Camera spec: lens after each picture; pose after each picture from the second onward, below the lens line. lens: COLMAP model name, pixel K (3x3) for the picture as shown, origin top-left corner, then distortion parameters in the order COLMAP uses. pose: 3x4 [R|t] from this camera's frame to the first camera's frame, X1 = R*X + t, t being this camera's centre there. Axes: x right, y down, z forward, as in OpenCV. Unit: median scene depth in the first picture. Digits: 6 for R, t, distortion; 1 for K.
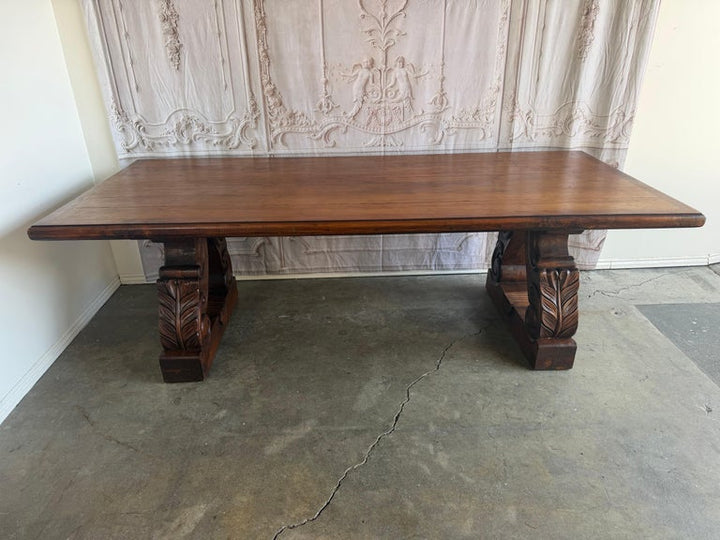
lens RADIAL K [[508.8, 0, 359.1], [0, 508.8, 269.4], [0, 0, 1]] dist [0.098541, -0.154029]
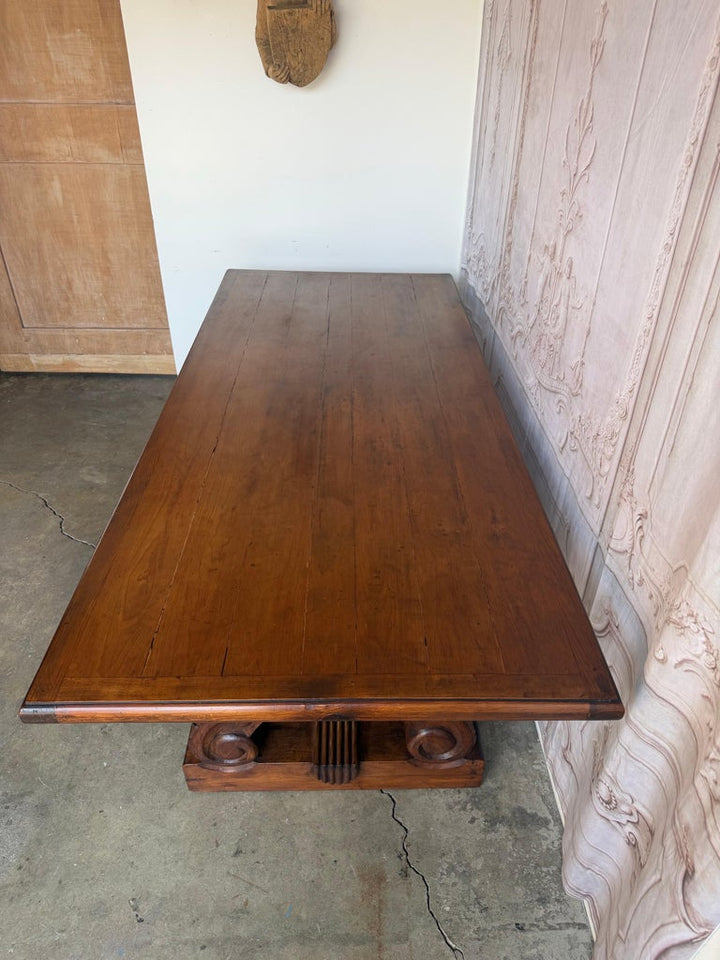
lens RADIAL K [[681.4, 0, 364.1], [0, 681.4, 483.0], [0, 0, 1]] dist [0.041333, -0.057960]
pose [[-0.022442, 0.571144, -0.820543, 0.761107], [-0.442310, 0.730382, 0.520484, -0.514070], [0.896581, 0.374615, 0.236231, 0.757029]]
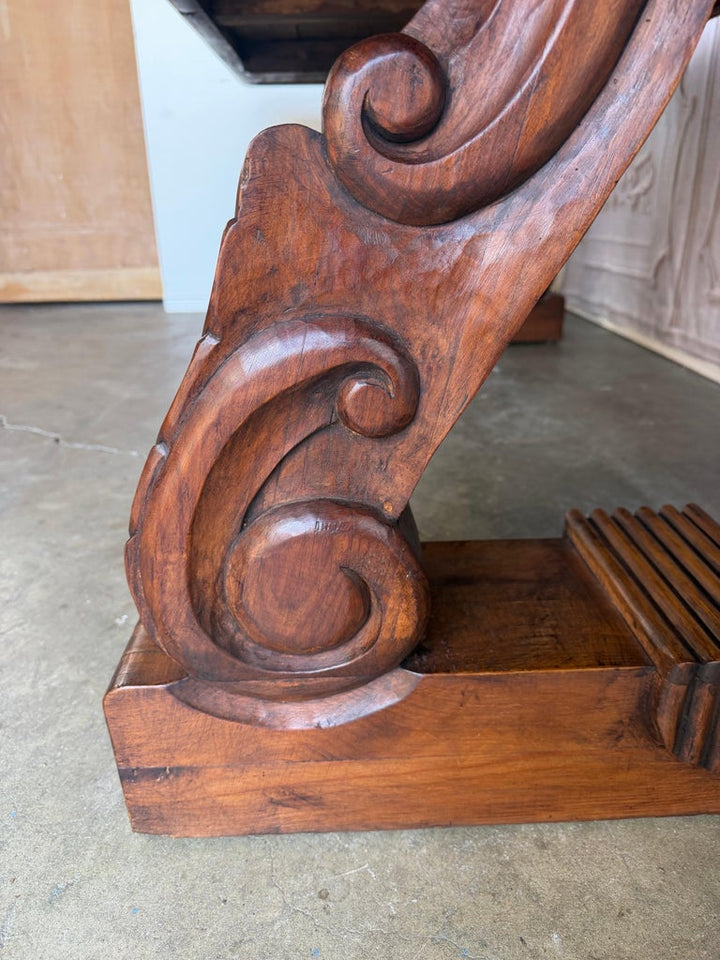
lens RADIAL K [[695.1, 0, 354.4], [0, 695.1, 480.4], [0, 0, 1]] dist [0.047708, -0.099040]
pose [[-0.017908, 0.387489, -0.921700, 0.495898], [-0.407517, 0.838974, 0.360628, 0.001769], [0.913022, 0.382067, 0.142884, 0.873075]]
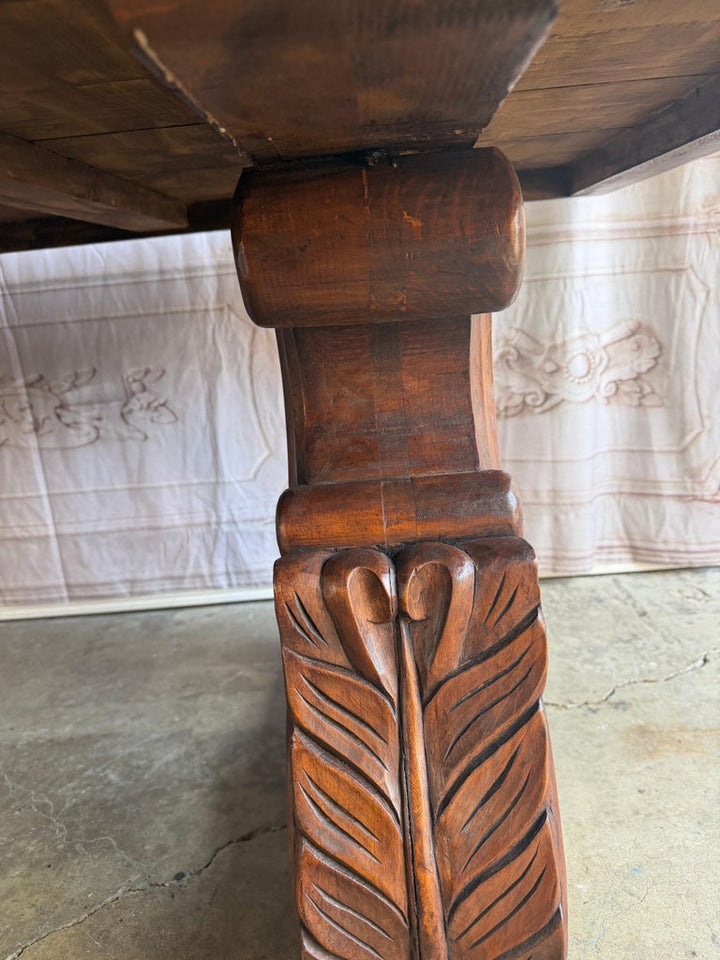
lens RADIAL K [[685.4, 0, 363.0], [0, 685.4, 477.2], [0, 0, 1]] dist [0.081369, -0.156595]
pose [[0.994530, -0.061218, -0.084635, 0.336998], [0.046732, 0.985414, -0.163634, 0.008945], [0.093418, 0.158783, 0.982884, 0.675068]]
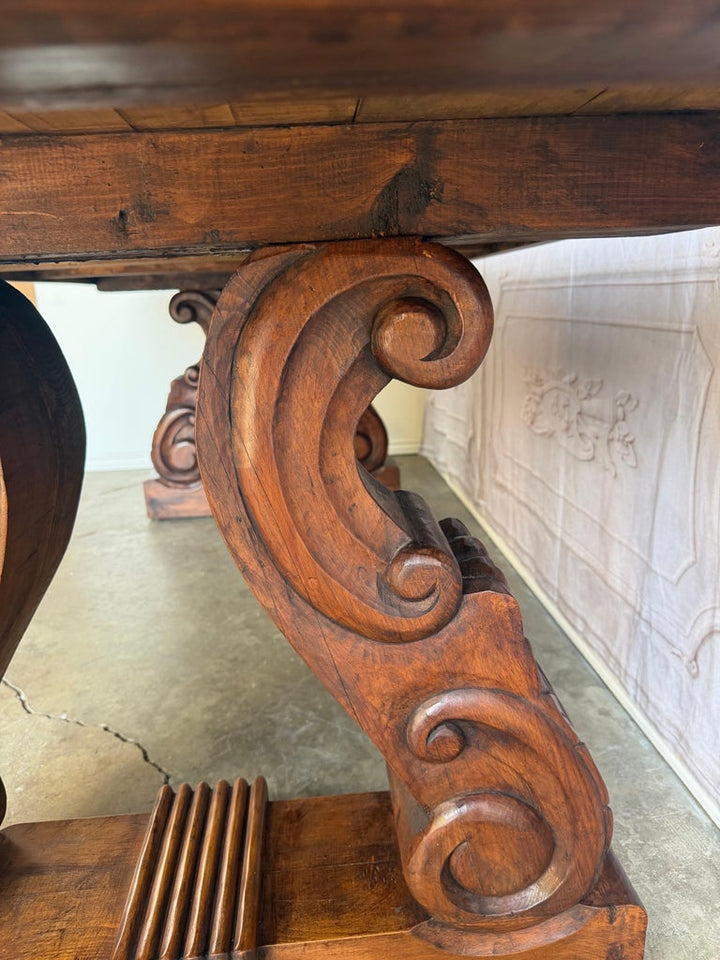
lens RADIAL K [[692.9, 0, 361.4], [0, 692.9, 474.6], [0, 0, 1]] dist [0.003247, -0.019423]
pose [[0.032293, 0.254923, -0.966422, 0.532227], [-0.387054, 0.894669, 0.223063, -0.145765], [0.921491, 0.366855, 0.127560, 0.966090]]
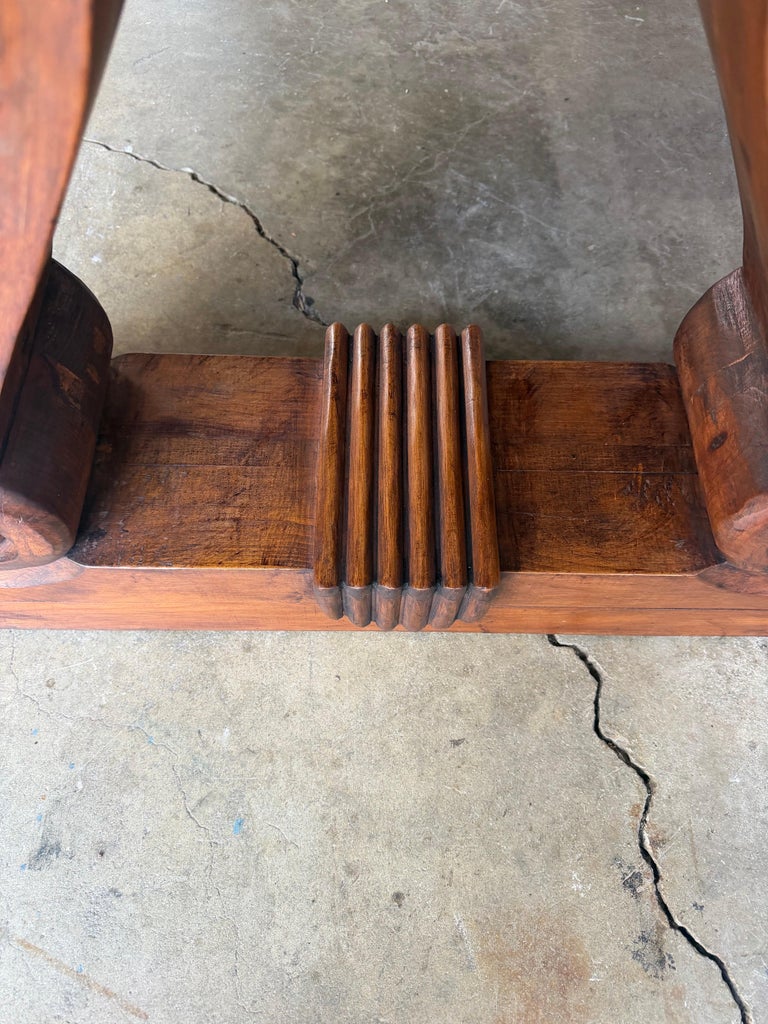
lens RADIAL K [[735.4, 0, 387.6], [0, 735.4, 512.7], [0, 0, 1]] dist [0.087539, -0.168887]
pose [[-0.050426, 0.884618, -0.463581, 0.430020], [-0.449177, 0.394490, 0.801634, -0.088934], [0.892018, 0.248653, 0.377458, 0.922675]]
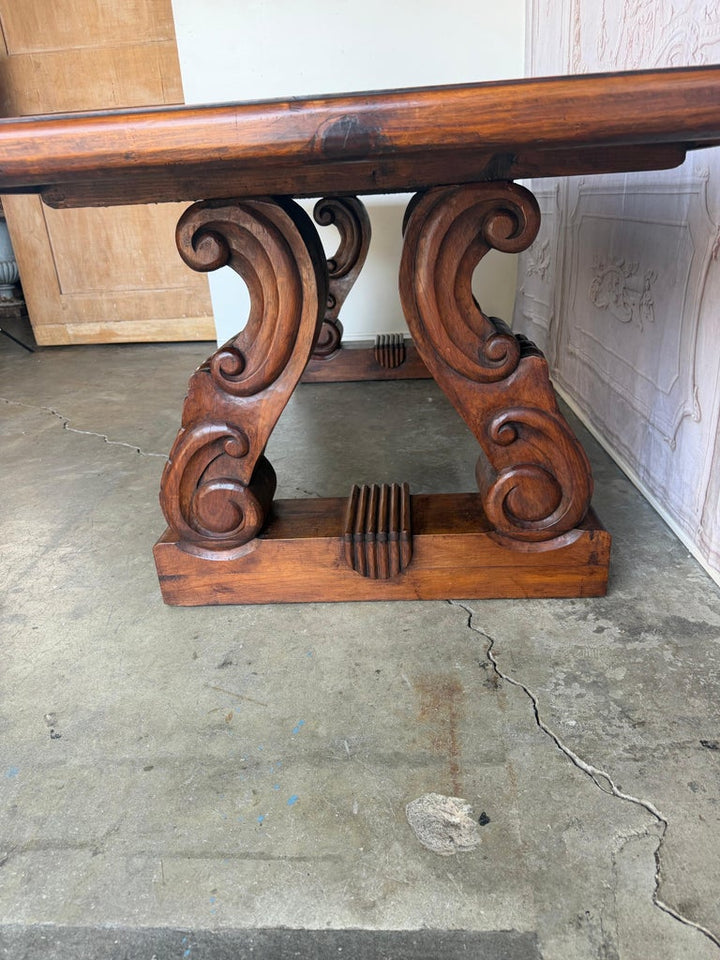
lens RADIAL K [[678.5, 0, 361.0], [0, 678.5, 473.6], [0, 0, 1]] dist [0.098541, -0.154029]
pose [[-0.099436, 0.380866, -0.919268, 0.758802], [-0.373064, 0.842188, 0.389285, -0.147389], [0.922462, 0.381654, 0.058343, 0.946085]]
